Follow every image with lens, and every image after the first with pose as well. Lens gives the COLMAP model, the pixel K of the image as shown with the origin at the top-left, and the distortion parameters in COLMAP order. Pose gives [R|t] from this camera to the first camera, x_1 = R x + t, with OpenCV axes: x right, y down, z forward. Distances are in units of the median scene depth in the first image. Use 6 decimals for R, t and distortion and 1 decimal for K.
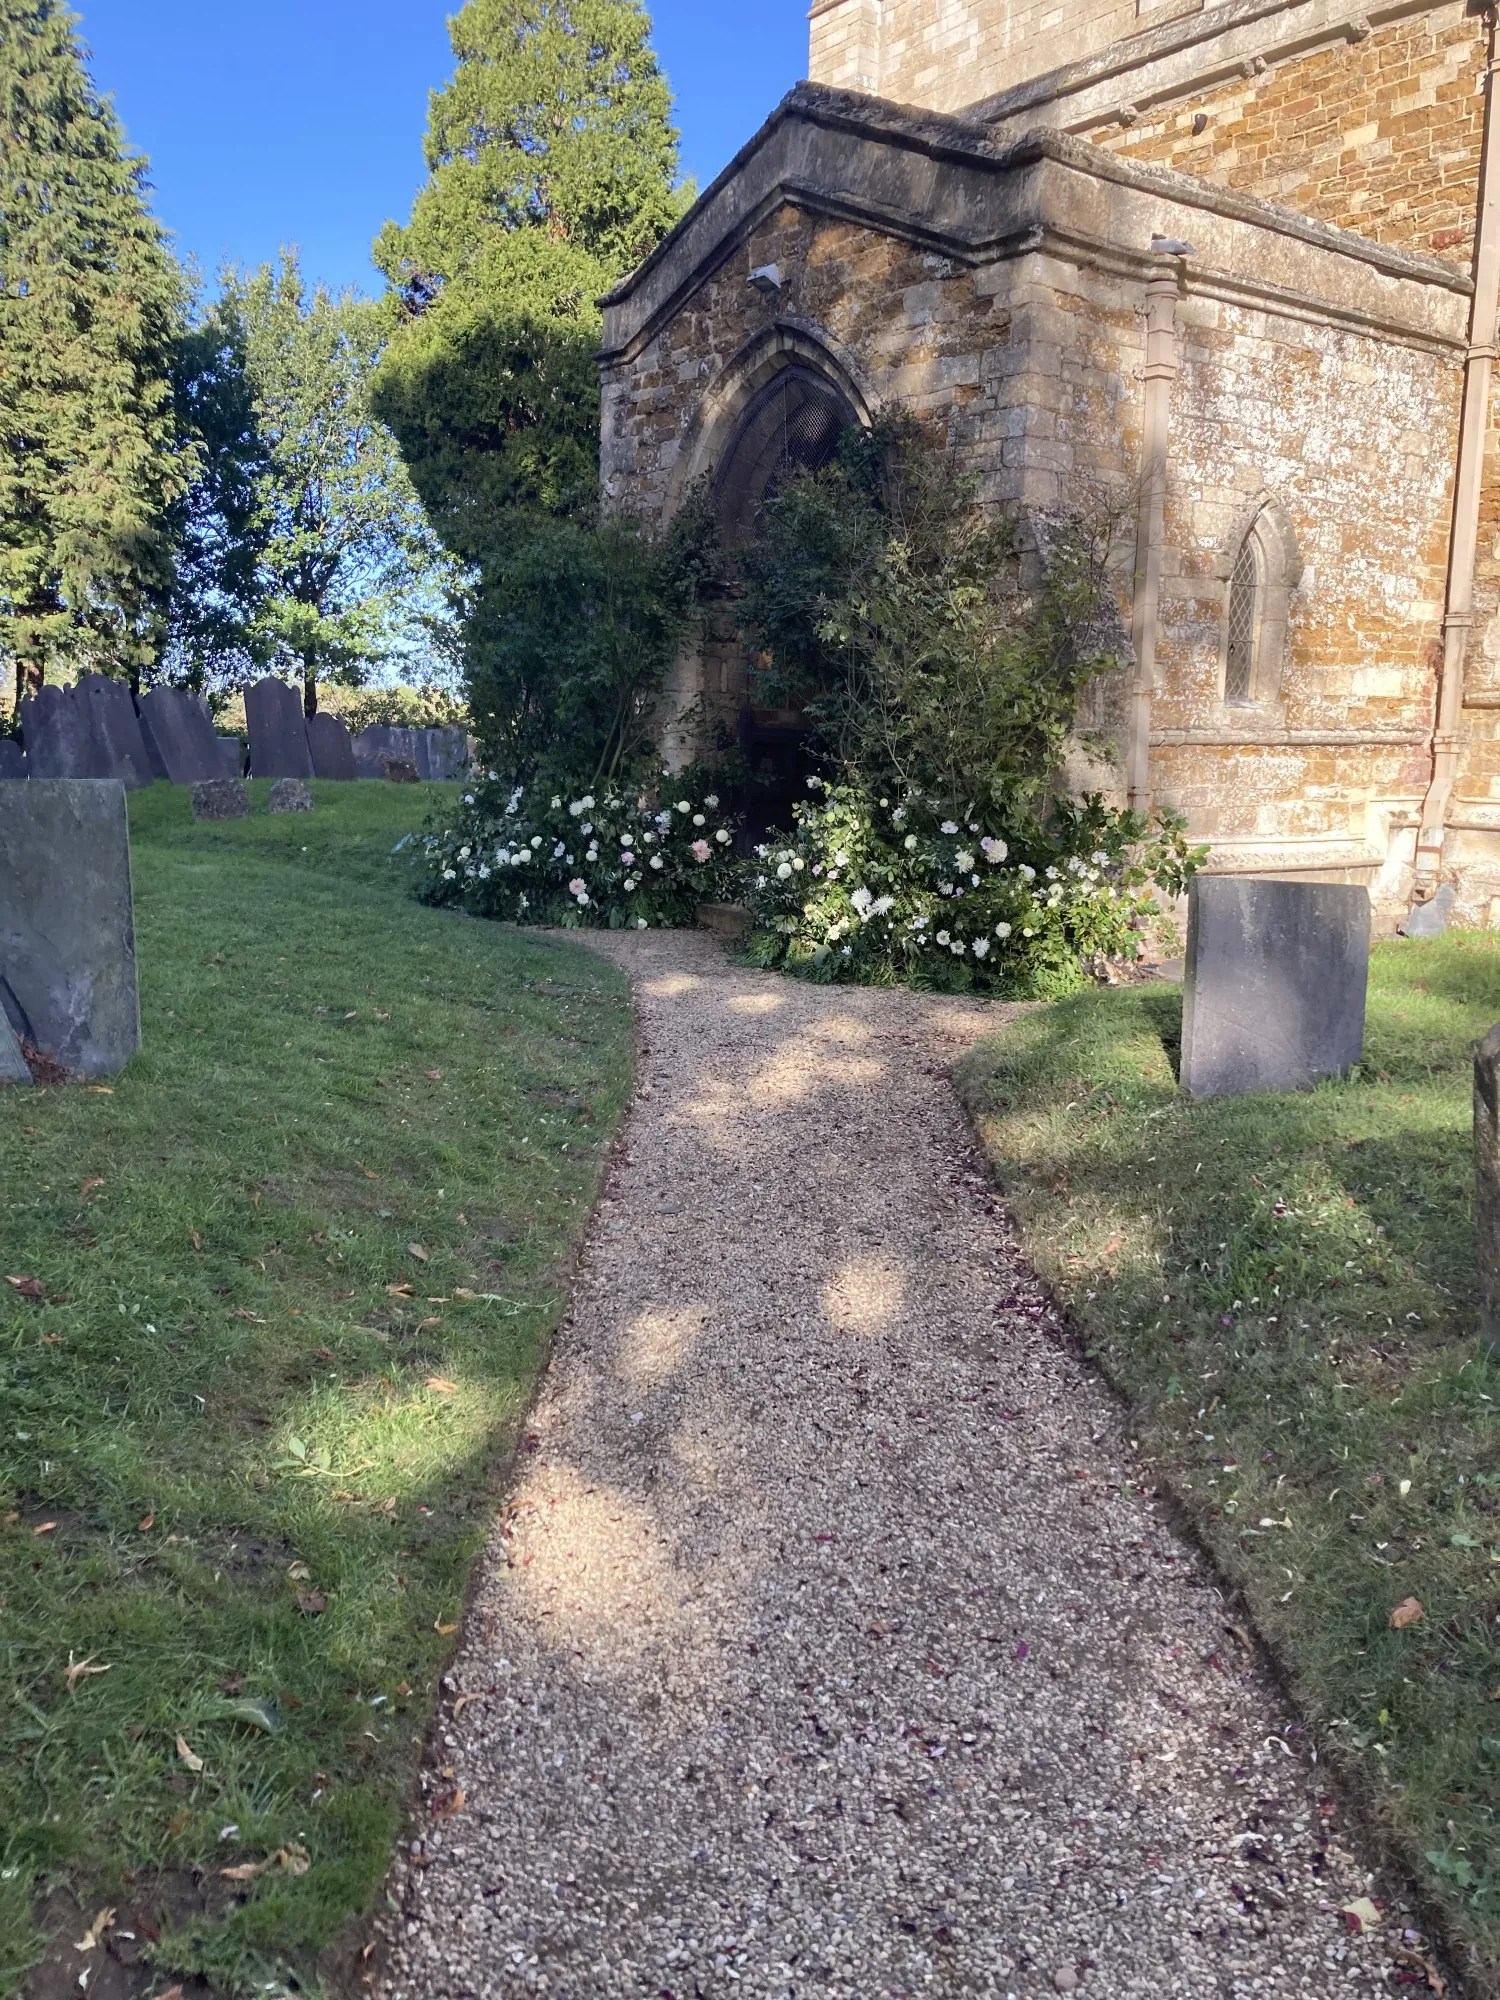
lens RADIAL K [[1673.5, 0, 720.0], [0, 1673.5, 969.9], [0, 0, 1]] dist [0.031769, -0.011835]
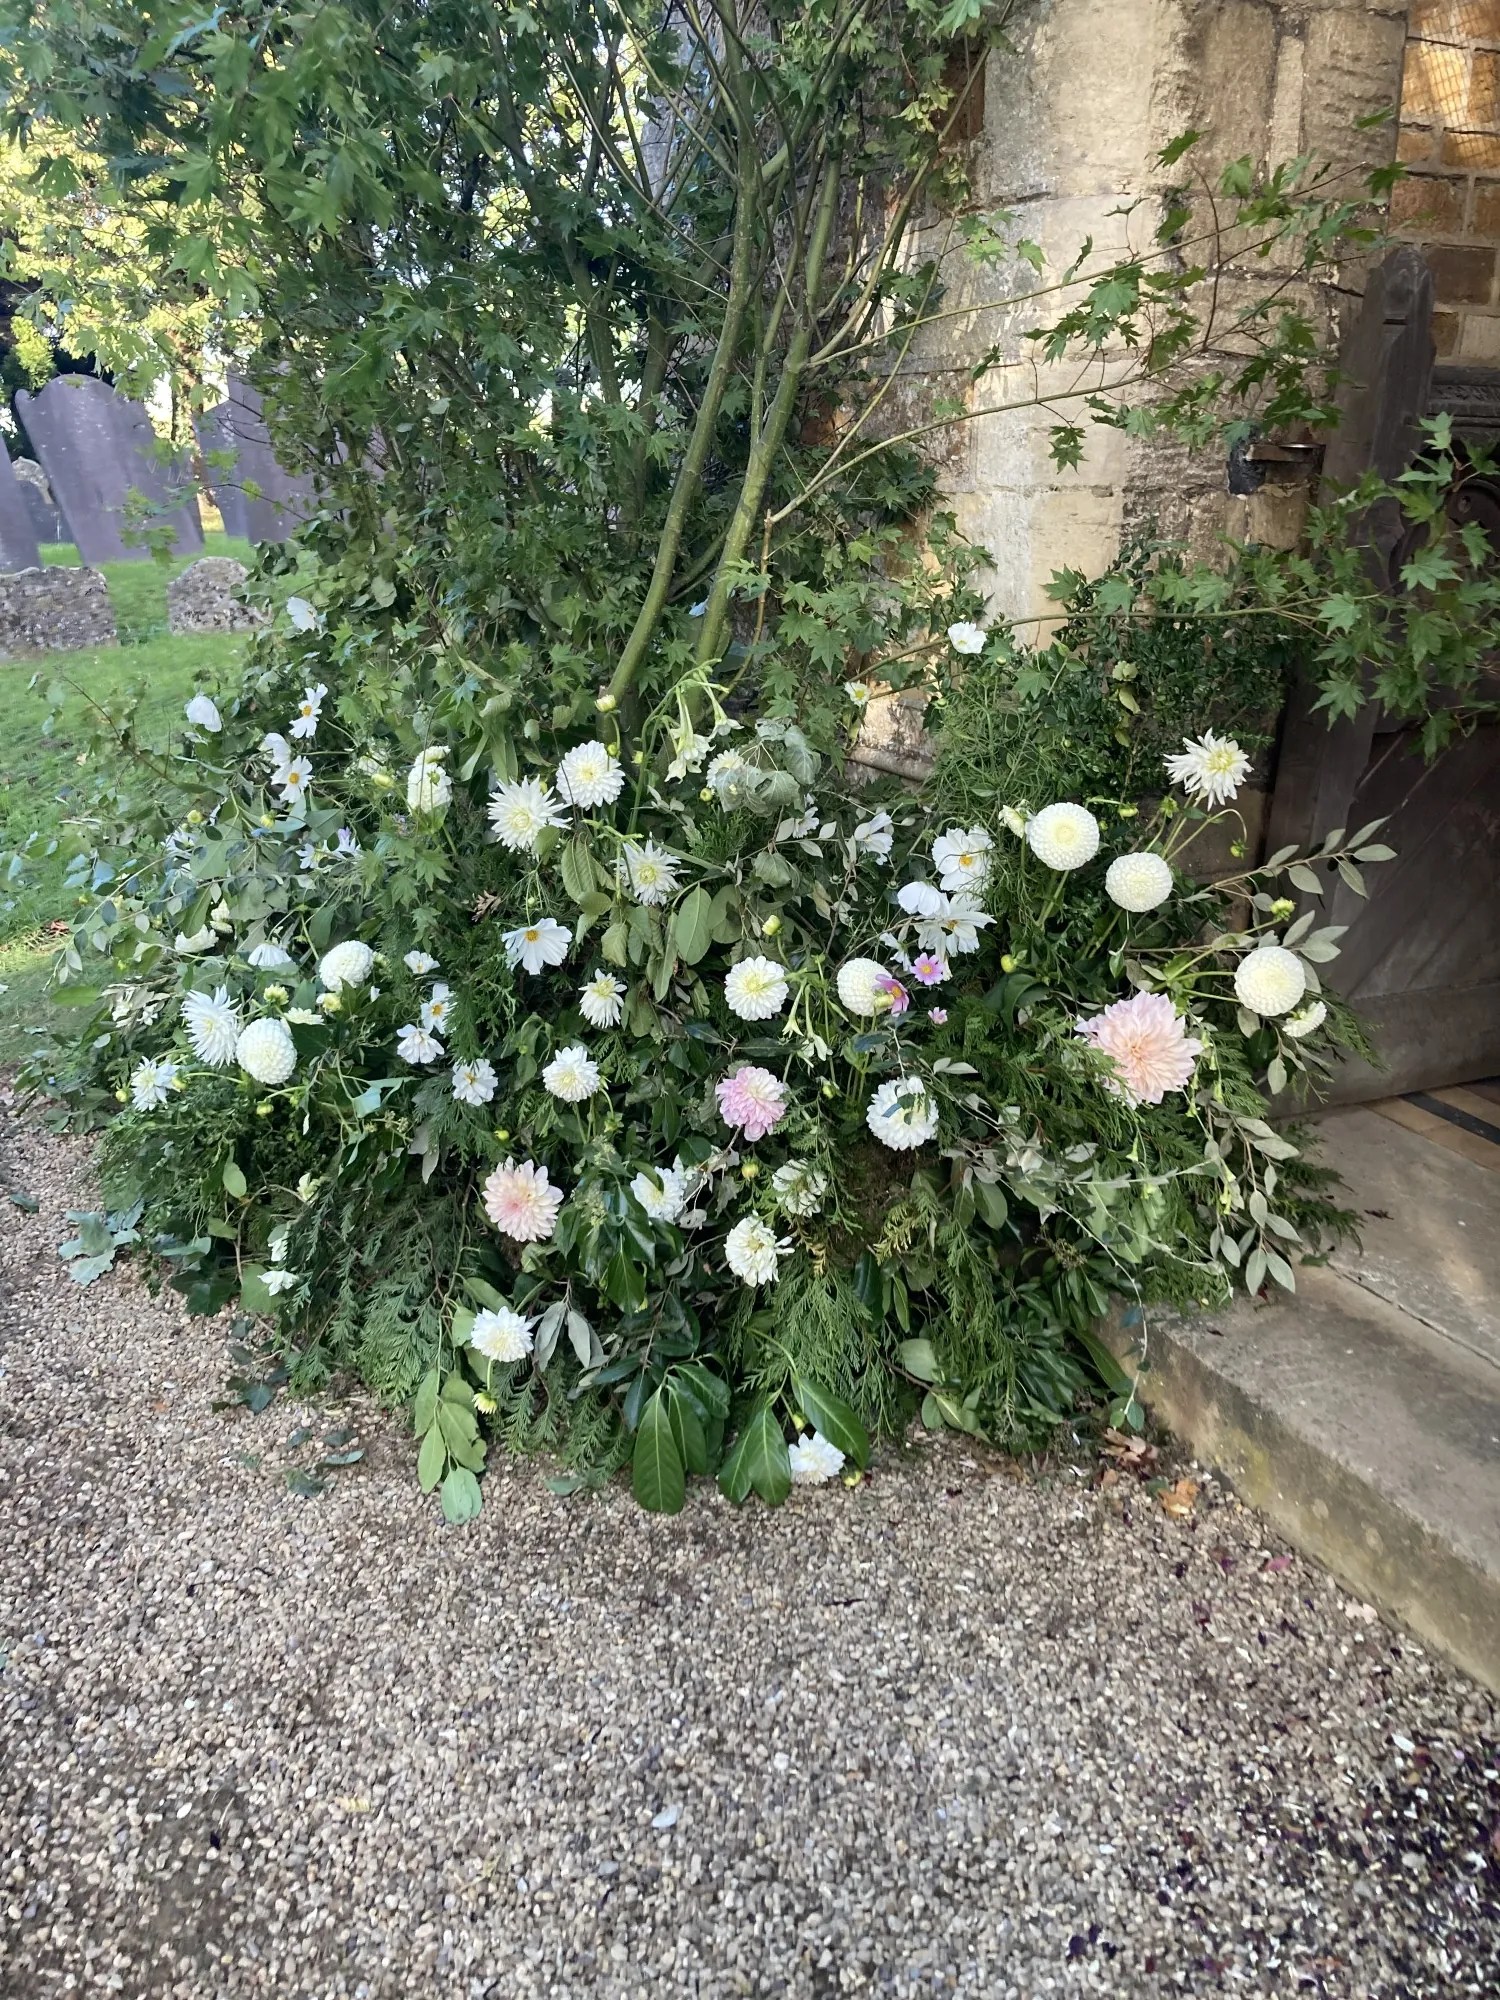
lens RADIAL K [[1673.5, 0, 720.0], [0, 1673.5, 969.9], [0, 0, 1]] dist [0.031769, -0.011835]
pose [[0.977715, 0.039145, -0.206254, -0.019627], [-0.003393, 0.985280, 0.170912, -0.113038], [0.209908, -0.166403, 0.963457, 0.810411]]
